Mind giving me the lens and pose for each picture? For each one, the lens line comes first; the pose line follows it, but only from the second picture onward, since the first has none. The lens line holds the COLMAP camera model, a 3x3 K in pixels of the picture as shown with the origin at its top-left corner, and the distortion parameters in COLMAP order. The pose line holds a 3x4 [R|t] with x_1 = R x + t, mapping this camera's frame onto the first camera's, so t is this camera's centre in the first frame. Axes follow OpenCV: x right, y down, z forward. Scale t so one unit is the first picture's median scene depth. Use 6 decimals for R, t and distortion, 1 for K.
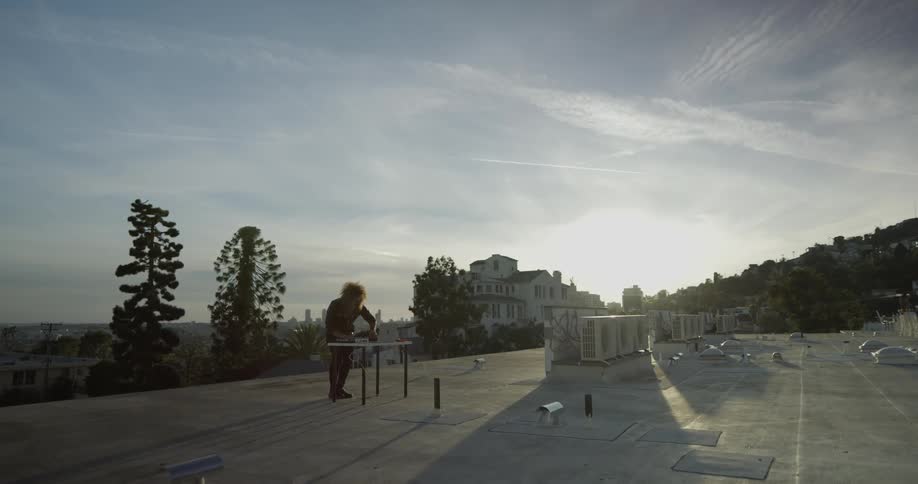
lens RADIAL K [[599.4, 0, 459.0], [0, 599.4, 242.0], [0, 0, 1]] dist [-0.059887, 0.043632]
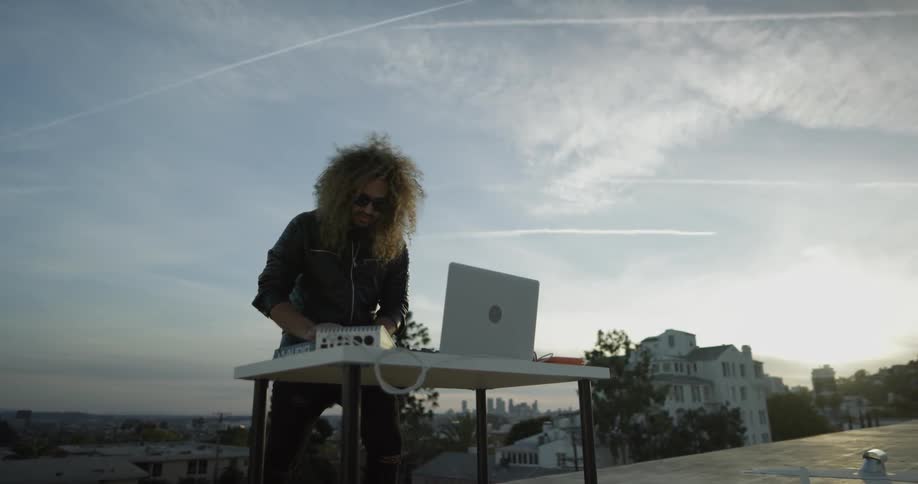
lens RADIAL K [[584.4, 0, 459.0], [0, 584.4, 242.0], [0, 0, 1]] dist [-0.066043, 0.040094]
pose [[0.967554, -0.075810, -0.241023, -0.026326], [0.037783, 0.986612, -0.158646, 0.020871], [0.249824, 0.144392, 0.957465, 0.105361]]
